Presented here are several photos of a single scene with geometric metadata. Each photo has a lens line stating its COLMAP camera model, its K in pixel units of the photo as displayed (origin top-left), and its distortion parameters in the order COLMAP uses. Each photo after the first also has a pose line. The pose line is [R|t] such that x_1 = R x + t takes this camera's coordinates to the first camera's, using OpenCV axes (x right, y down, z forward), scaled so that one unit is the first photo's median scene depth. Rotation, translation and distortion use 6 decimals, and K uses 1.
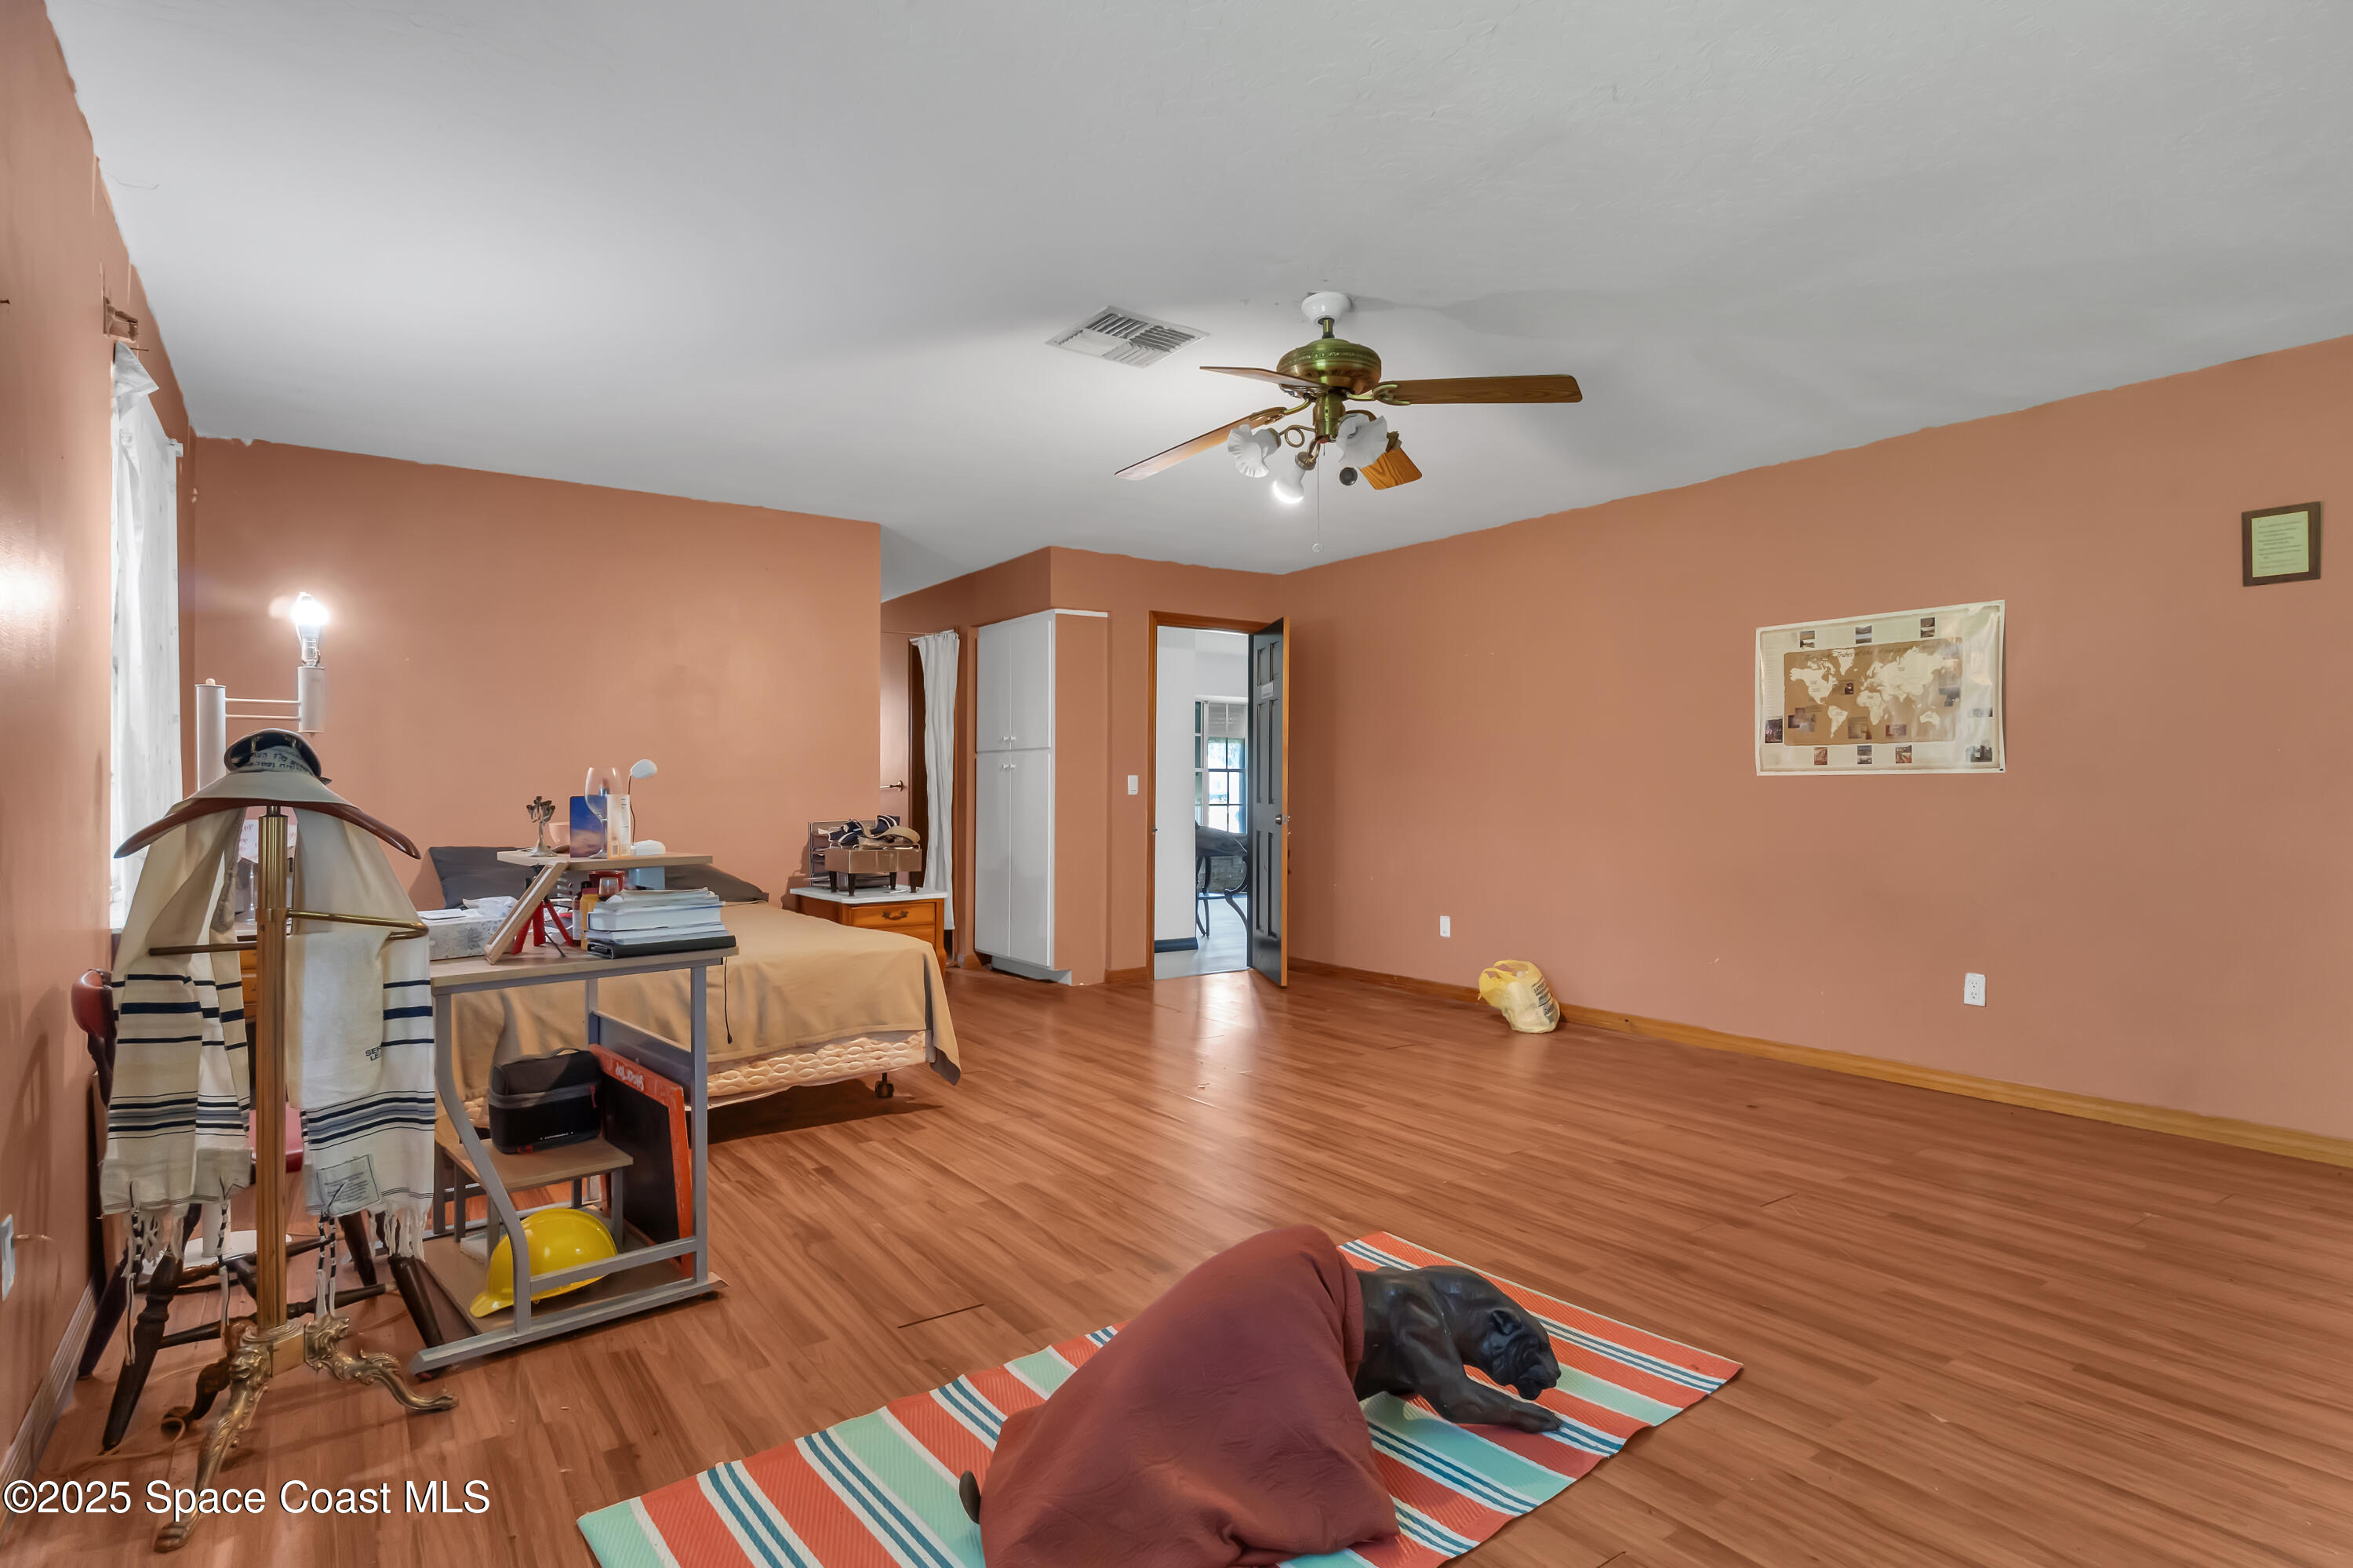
lens RADIAL K [[1221.1, 0, 1173.1], [0, 1221.1, 785.5], [0, 0, 1]] dist [-0.002947, -0.000562]
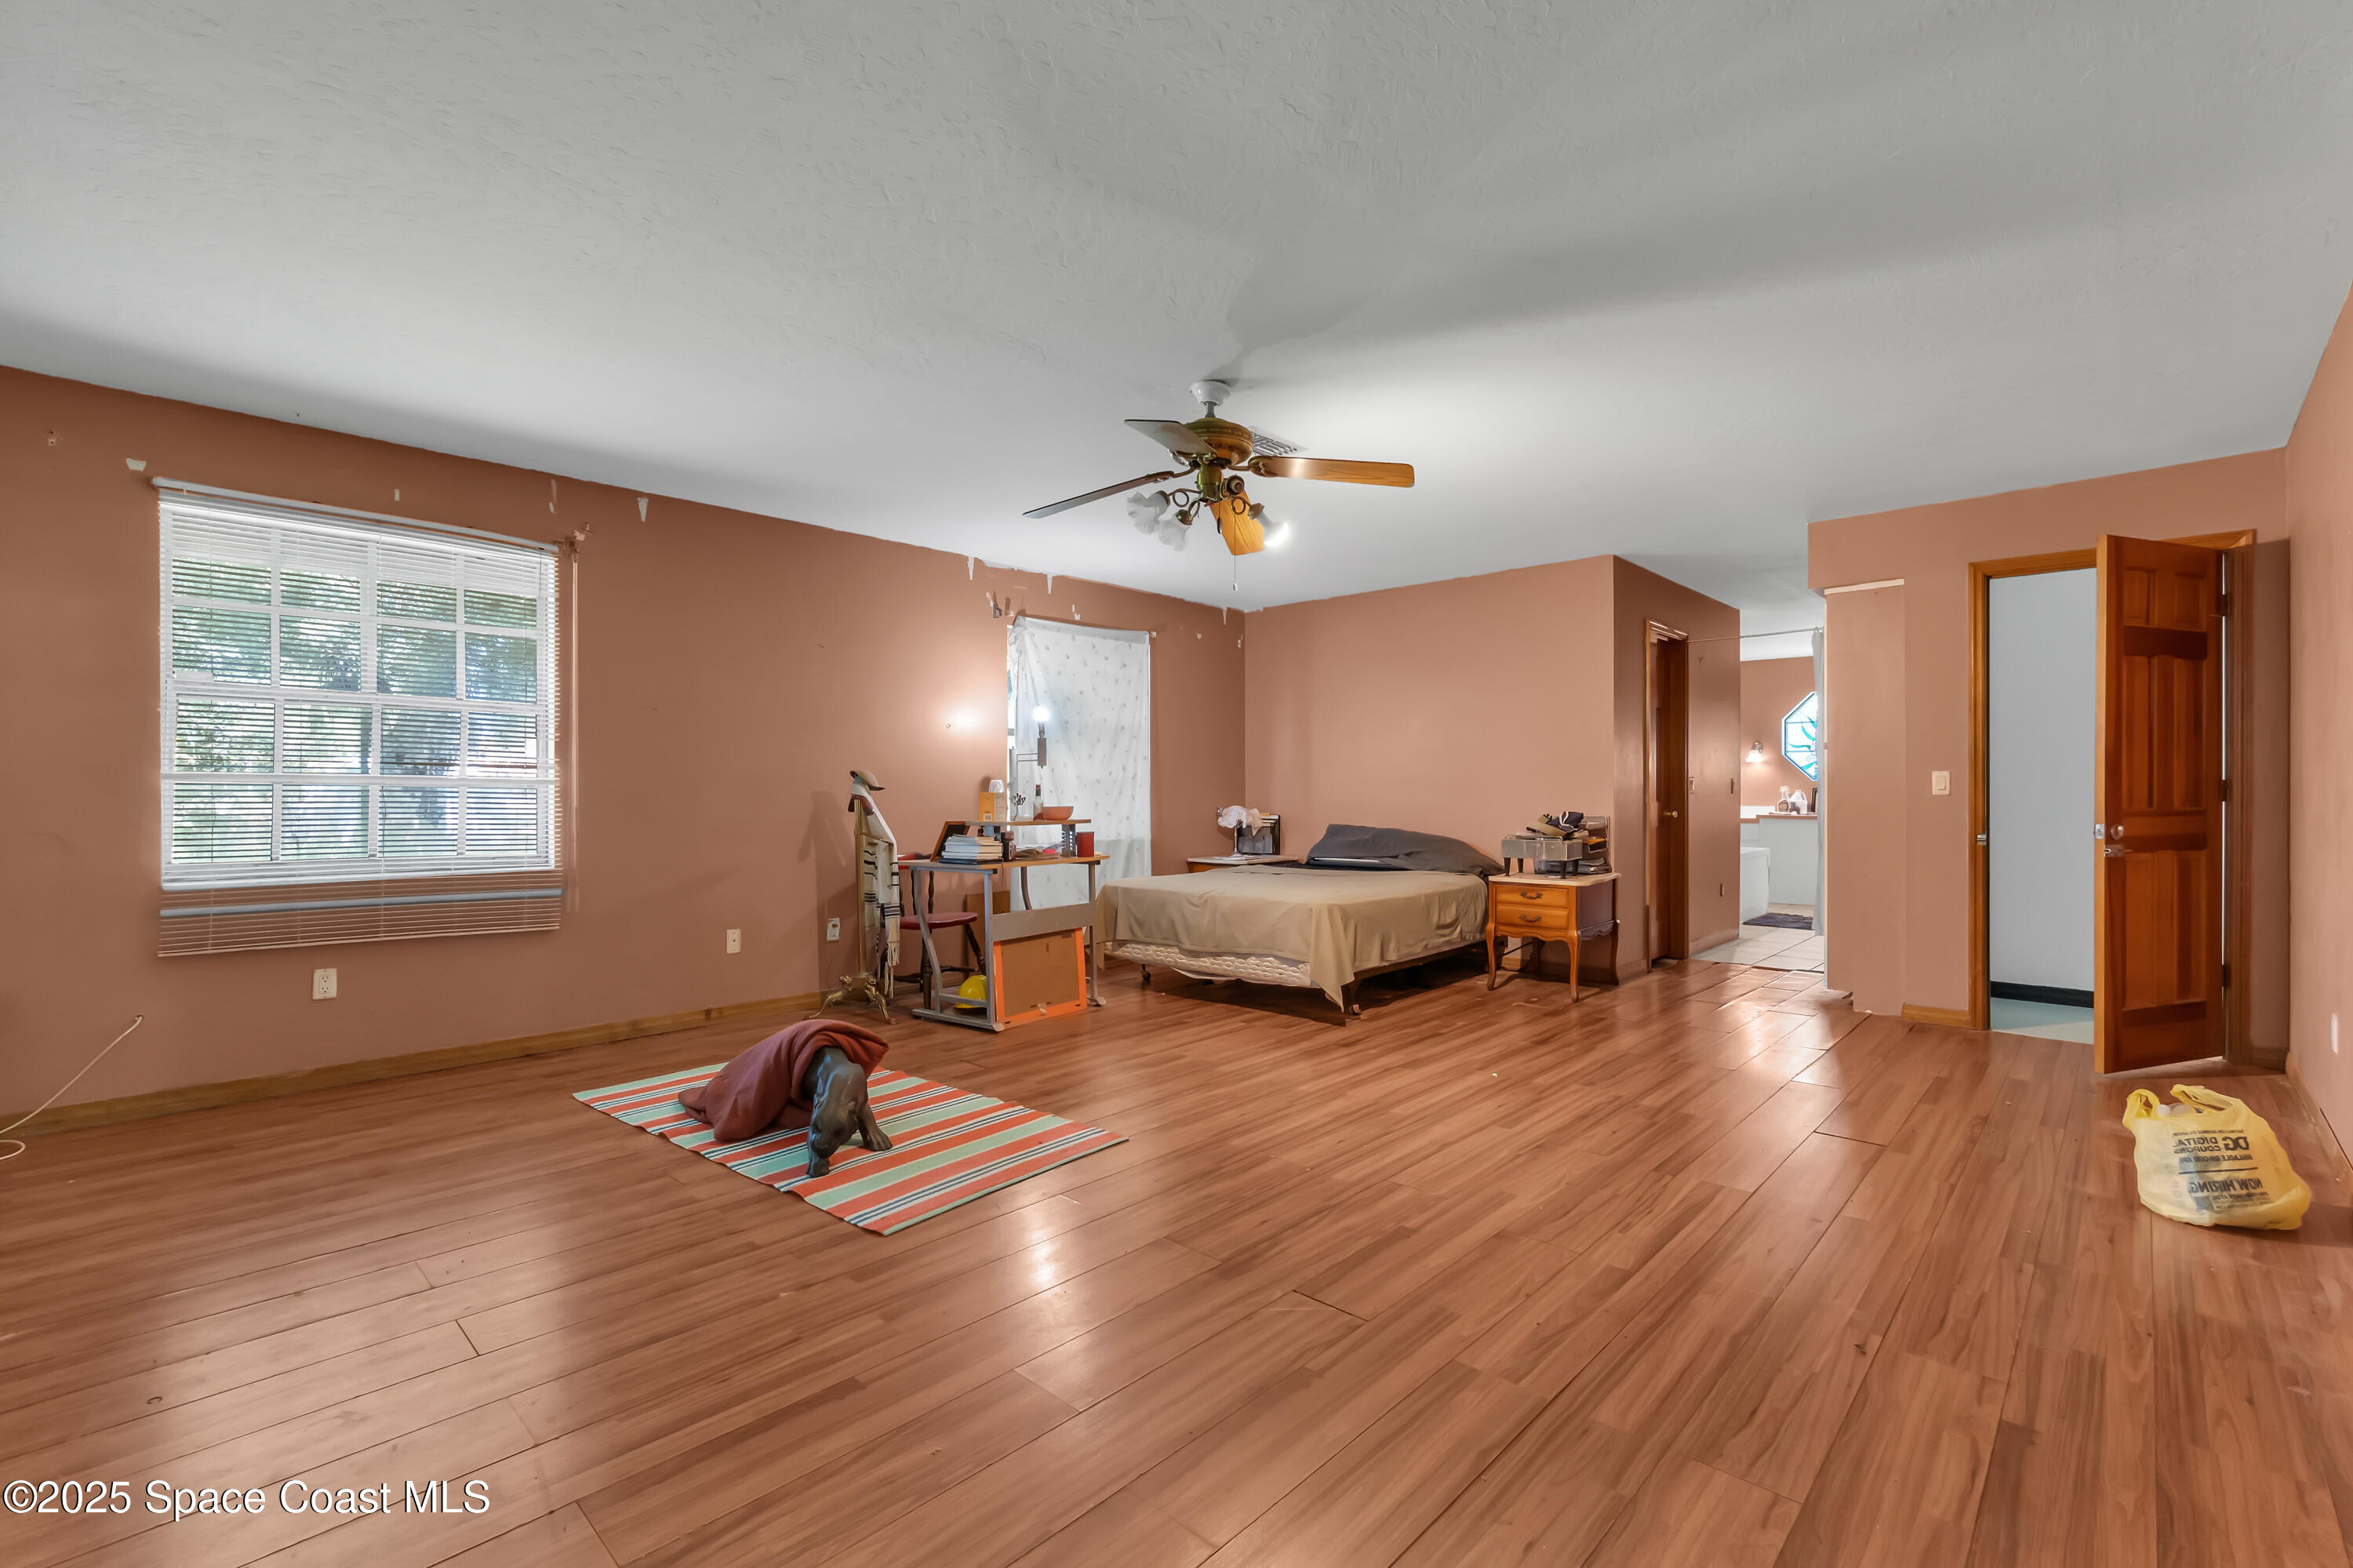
lens RADIAL K [[1022.9, 0, 1172.4], [0, 1022.9, 789.5], [0, 0, 1]] dist [-0.010634, 0.000103]
pose [[0.200384, -0.001950, -0.979716, 0.997793], [0.003303, 0.999994, -0.001315, 0.005625], [0.979712, -0.002972, 0.200389, 0.683161]]
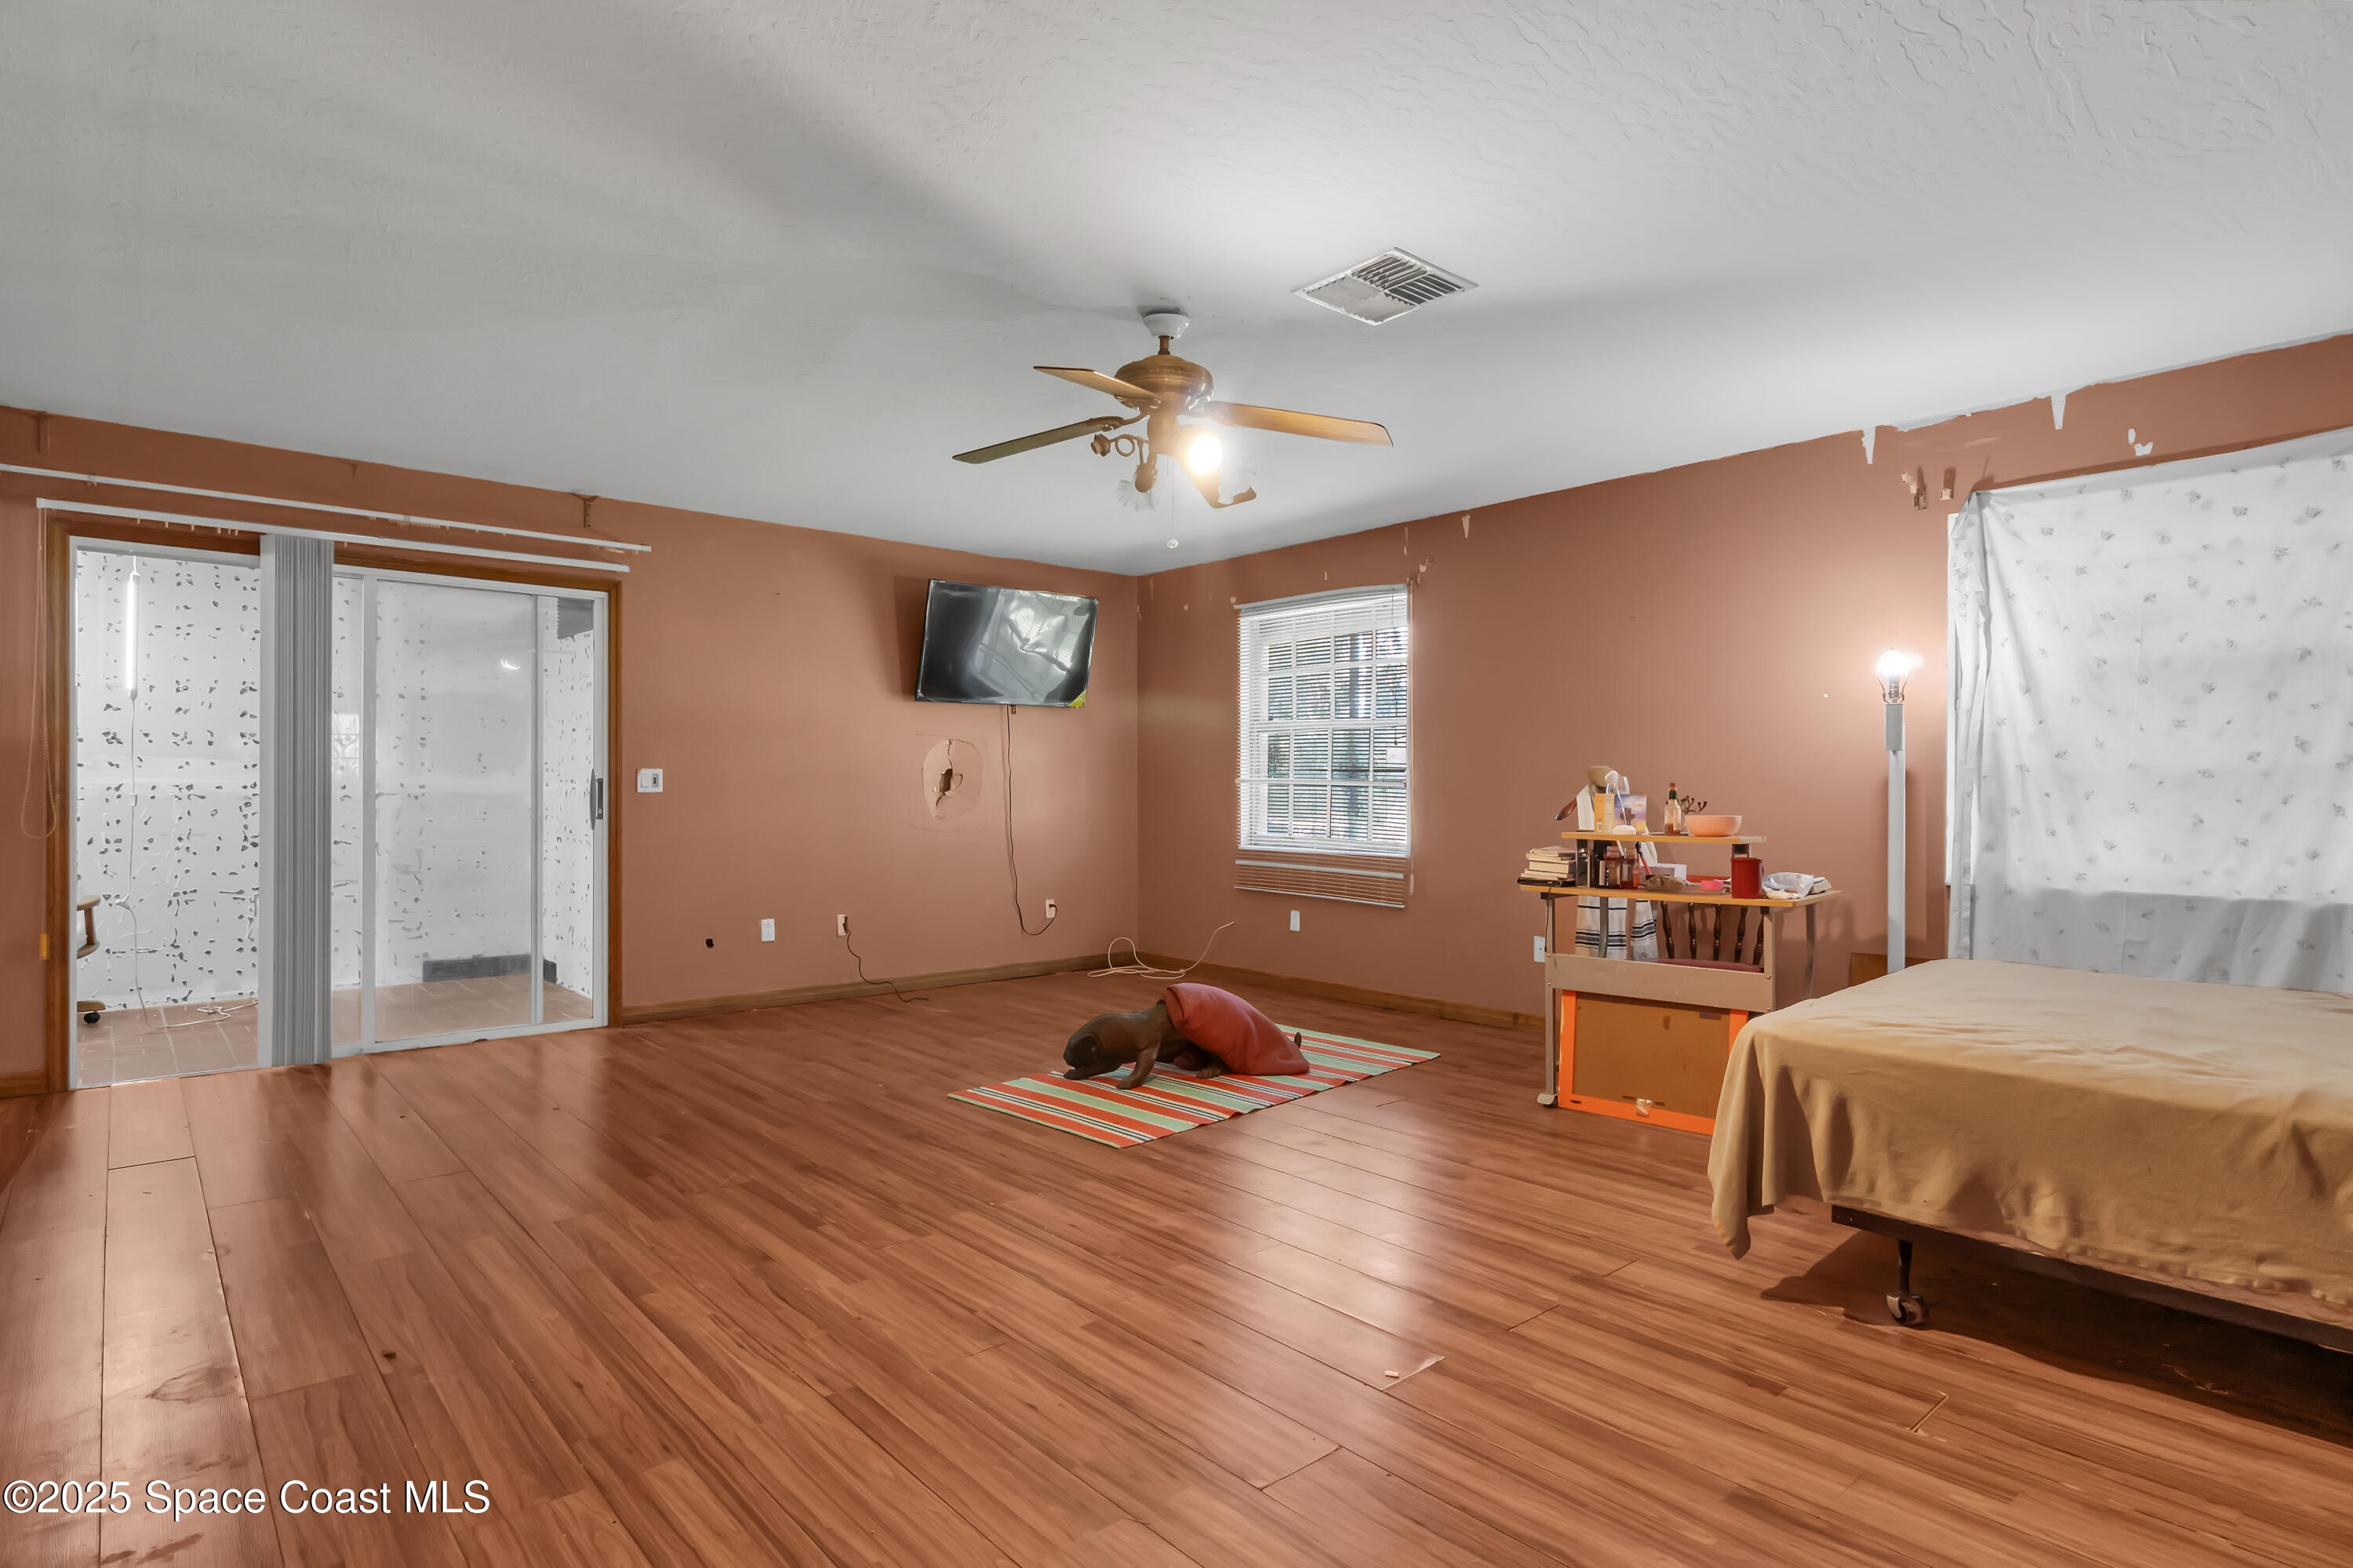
lens RADIAL K [[1221.1, 0, 1174.8], [0, 1221.1, 791.5], [0, 0, 1]] dist [-0.002947, -0.000562]
pose [[-0.993912, -0.003257, -0.110127, 0.206844], [-0.003299, 0.999995, 0.000198, 0.005342], [0.110126, 0.000560, -0.993917, 1.826081]]
